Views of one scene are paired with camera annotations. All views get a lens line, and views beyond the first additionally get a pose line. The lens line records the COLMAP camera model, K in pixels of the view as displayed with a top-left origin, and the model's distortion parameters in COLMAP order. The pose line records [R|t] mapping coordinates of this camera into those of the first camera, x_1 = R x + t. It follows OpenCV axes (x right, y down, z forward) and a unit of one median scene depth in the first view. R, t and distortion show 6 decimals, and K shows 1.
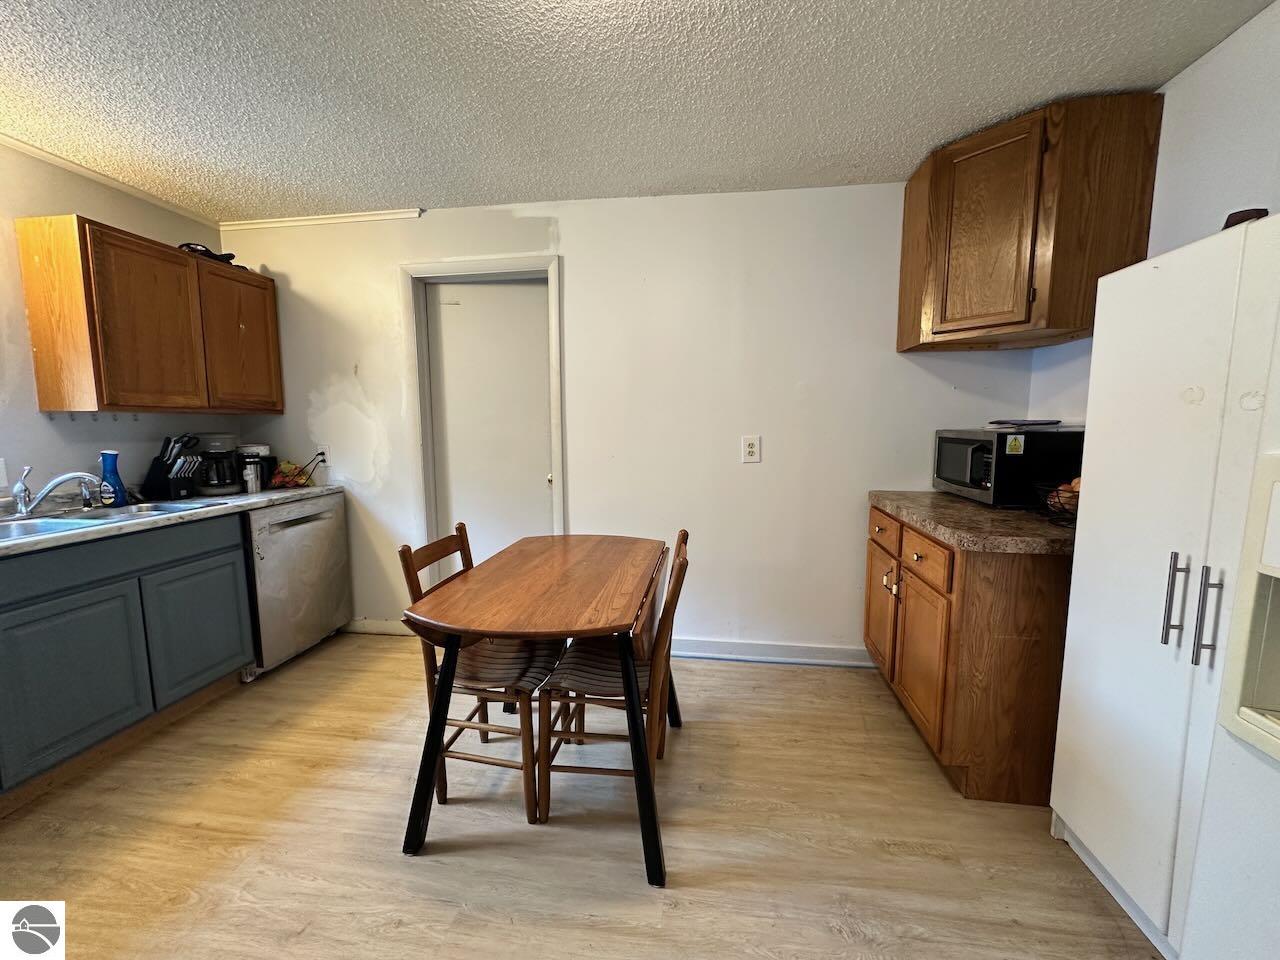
lens RADIAL K [[510.2, 0, 640.0], [0, 510.2, 480.0], [0, 0, 1]] dist [-0.004045, 0.000598]
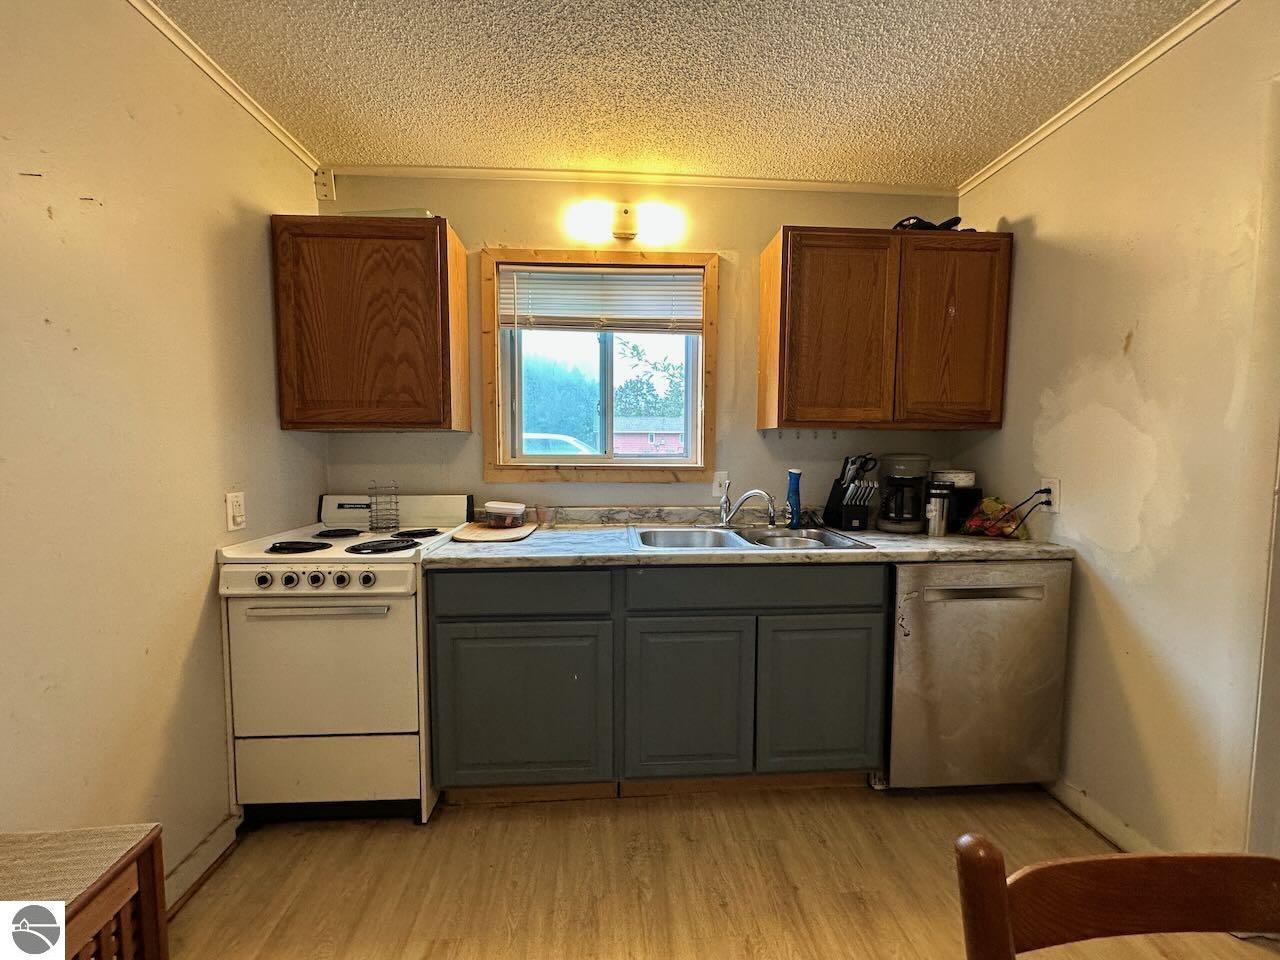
lens RADIAL K [[510.2, 0, 637.9], [0, 510.2, 479.4], [0, 0, 1]] dist [-0.004045, 0.000598]
pose [[0.199162, 0.070022, -0.977462, -0.140677], [-0.113560, 0.992373, 0.047952, -0.044608], [0.973365, 0.101451, 0.205595, 0.446738]]
